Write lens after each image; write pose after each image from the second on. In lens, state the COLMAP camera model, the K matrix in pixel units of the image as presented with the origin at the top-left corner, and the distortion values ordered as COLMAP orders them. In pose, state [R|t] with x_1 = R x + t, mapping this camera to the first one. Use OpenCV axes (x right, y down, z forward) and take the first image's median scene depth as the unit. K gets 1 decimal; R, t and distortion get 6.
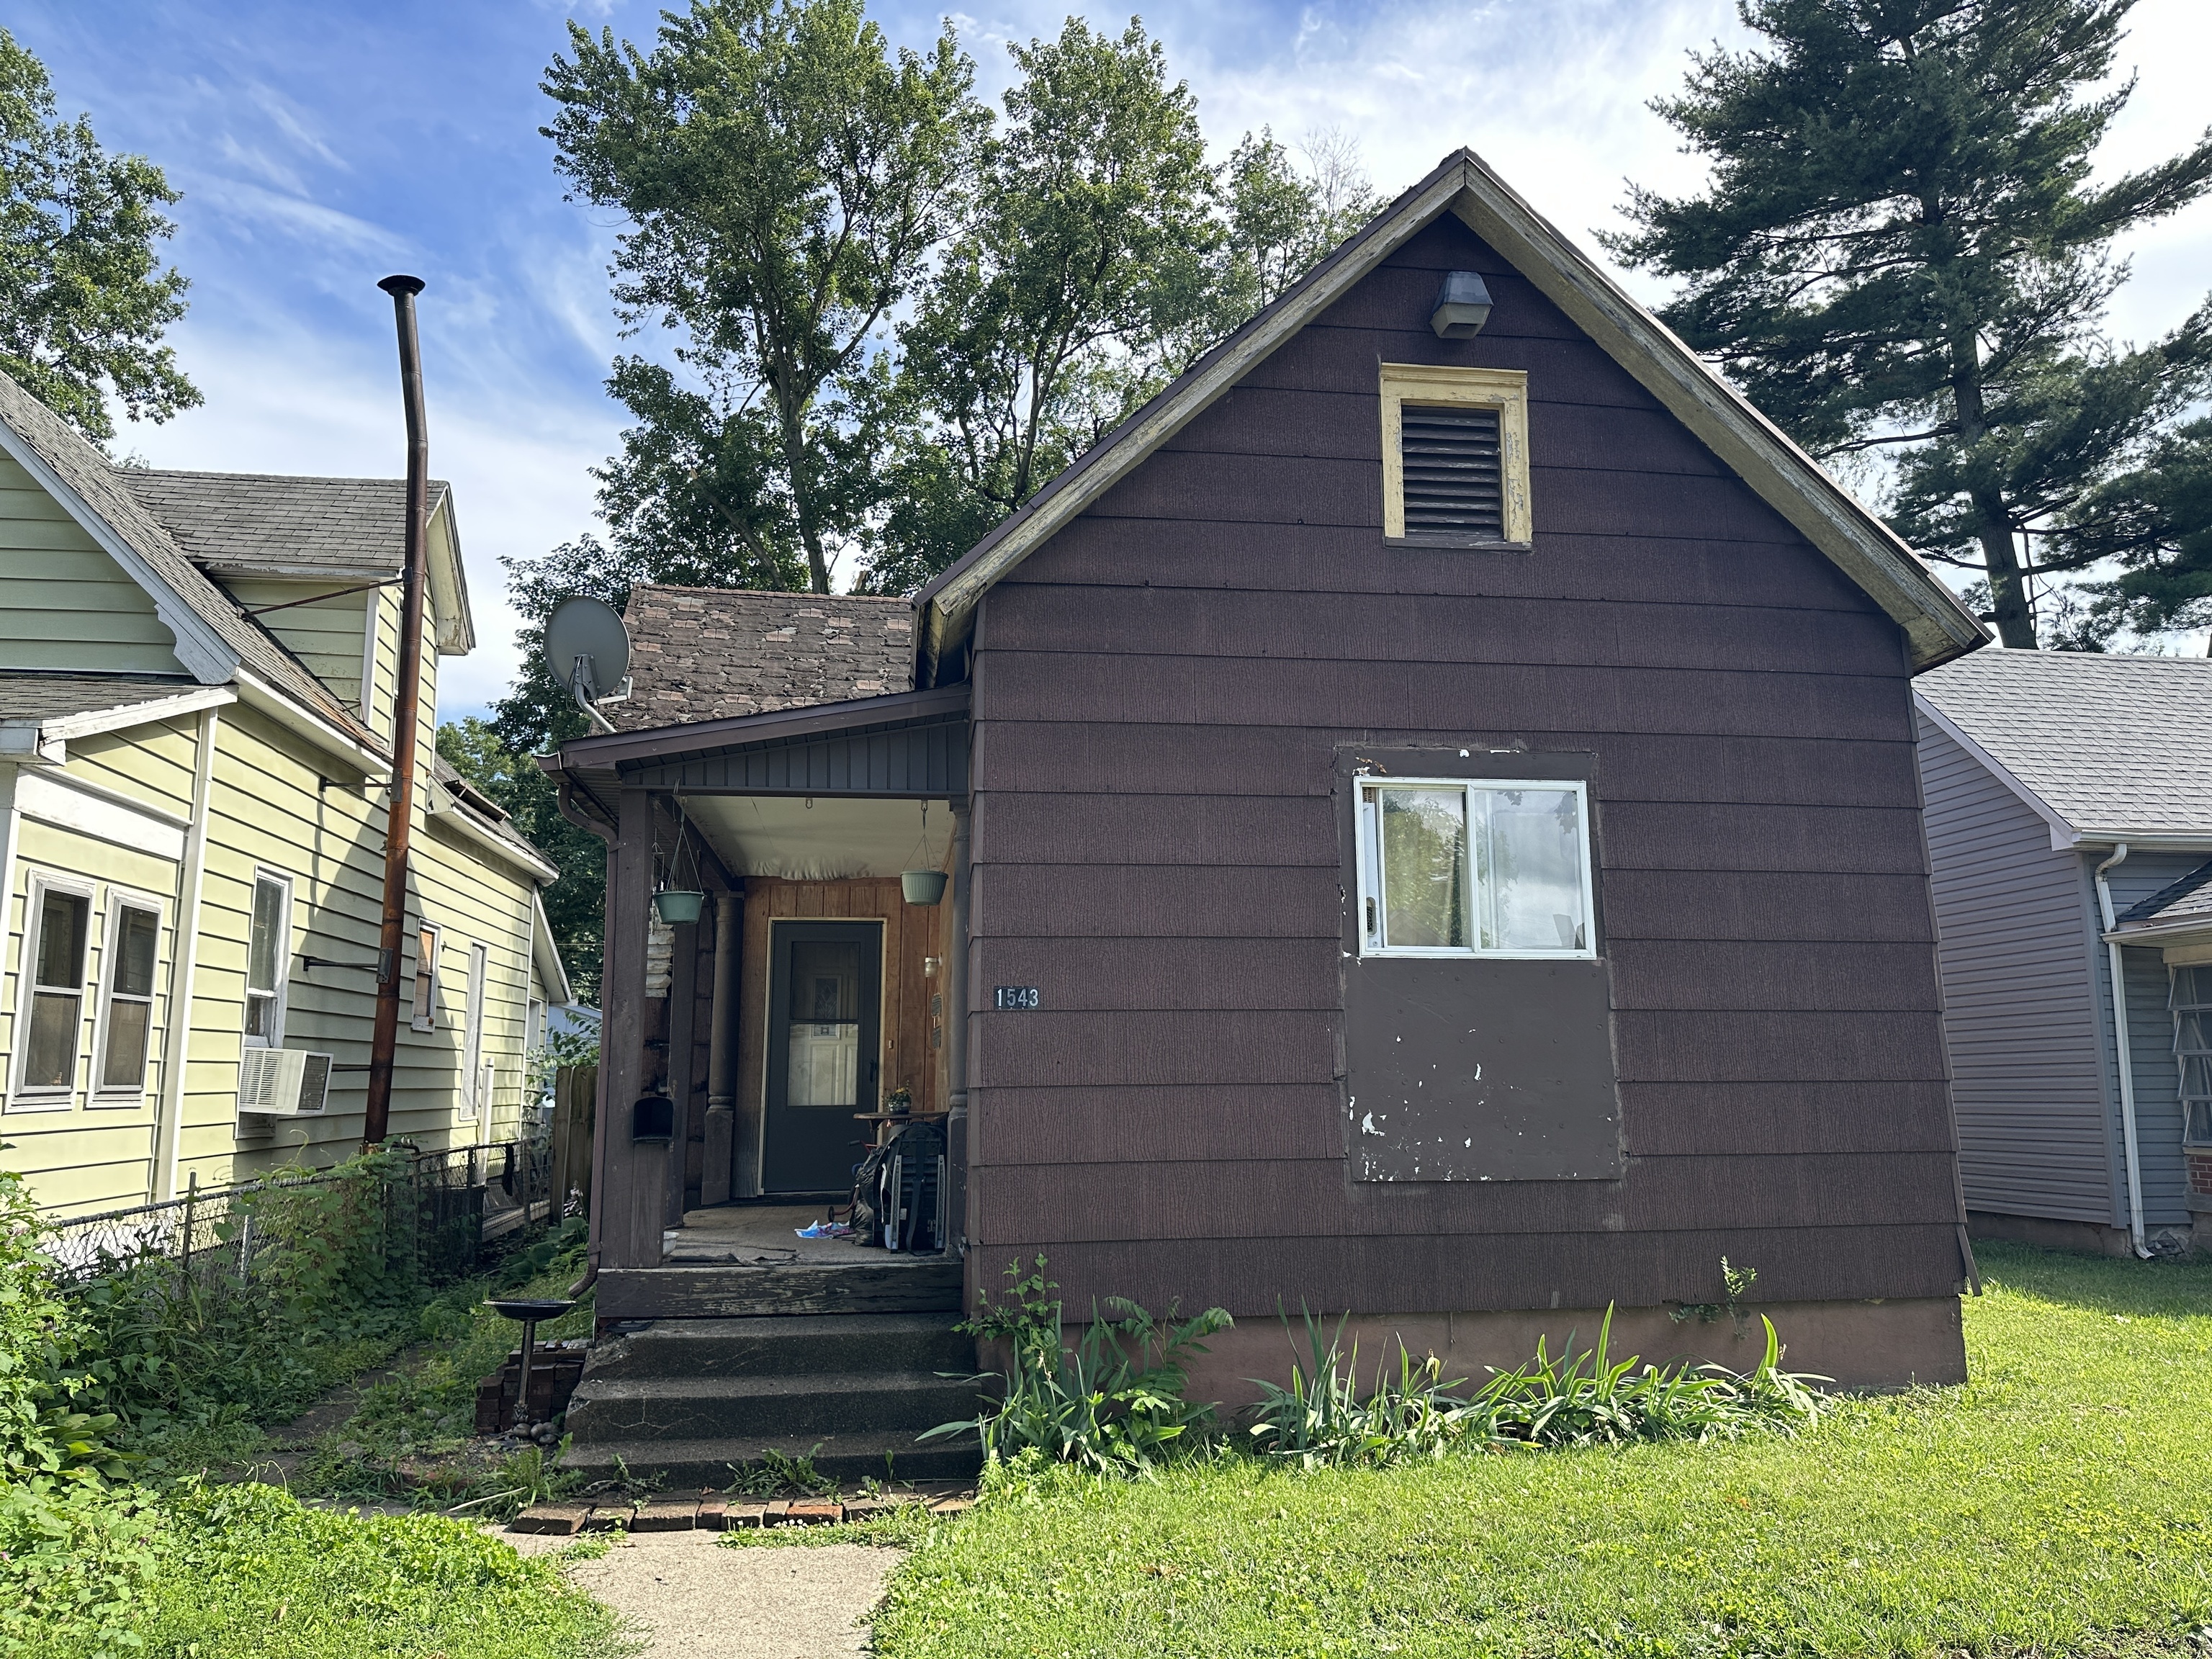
lens RADIAL K [[1559.2, 0, 1106.0], [0, 1559.2, 829.5], [0, 0, 1]] dist [0.126118, -0.154433]
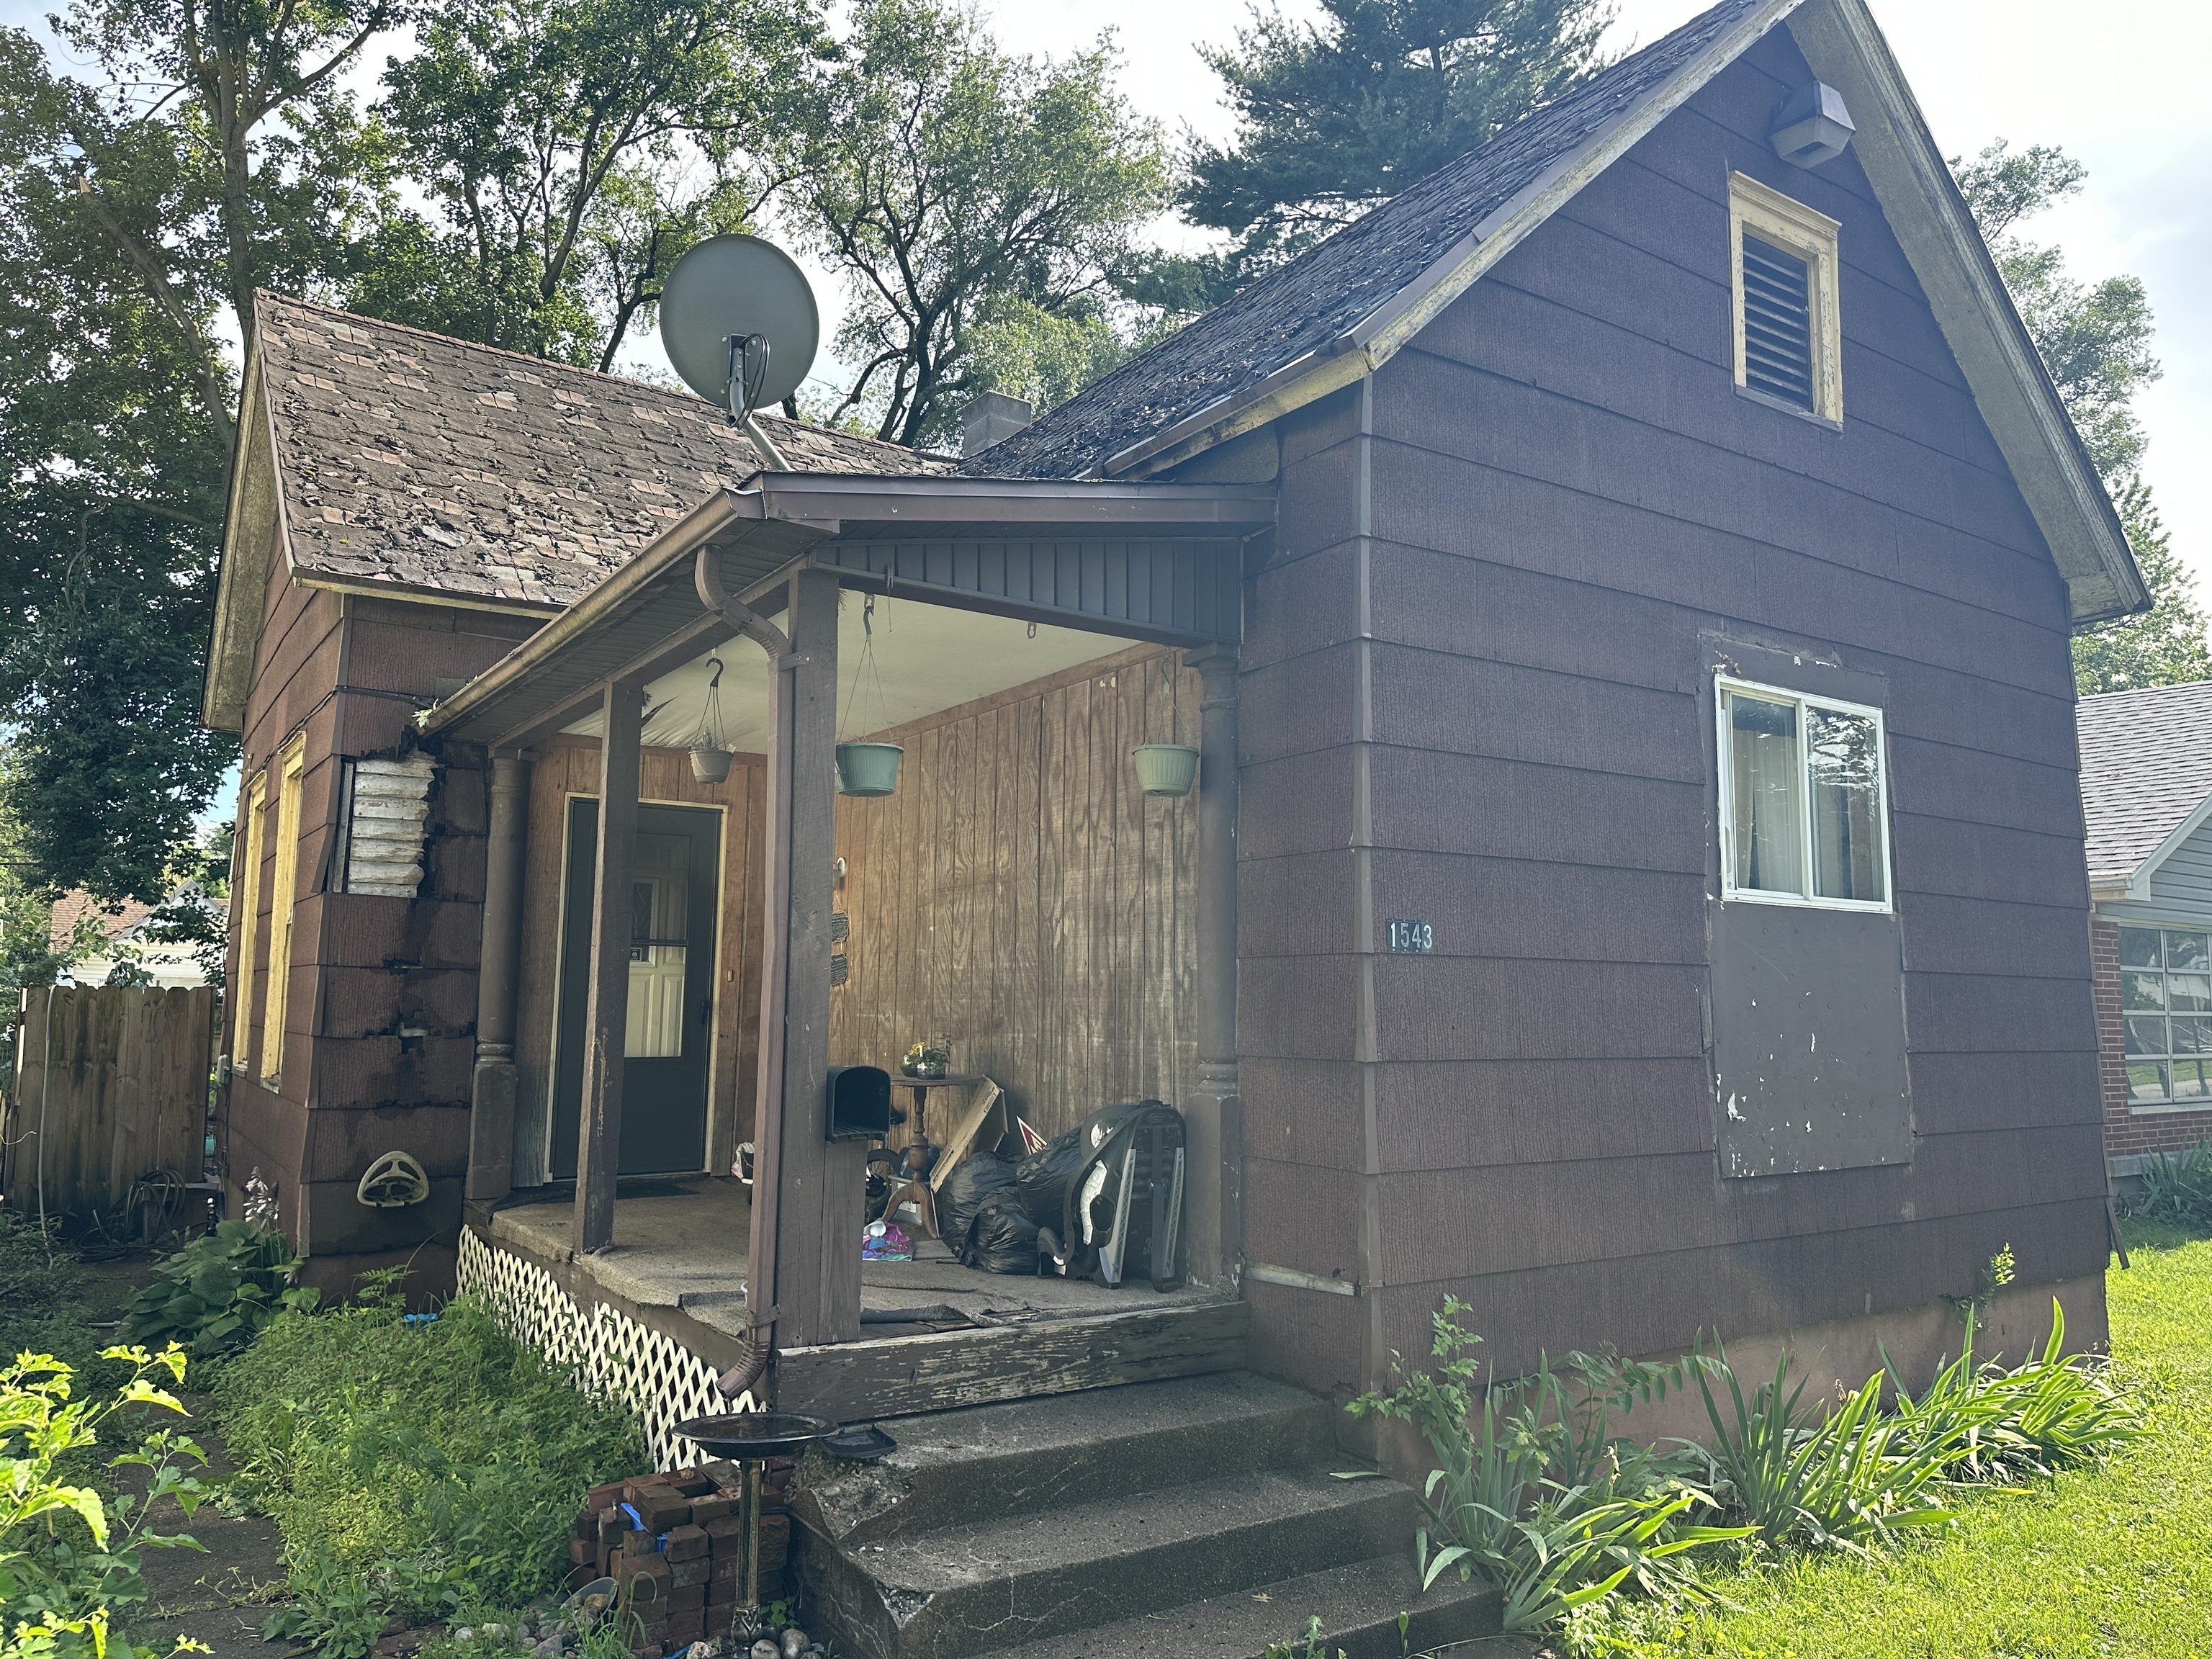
lens RADIAL K [[1573.7, 0, 1100.6], [0, 1573.7, 831.9], [0, 0, 1]] dist [0.037448, -0.046723]
pose [[0.903041, 0.065604, 0.424515, -0.355472], [-0.086566, 0.995786, 0.030259, 0.037524], [-0.420741, -0.064074, 0.904915, 0.304852]]
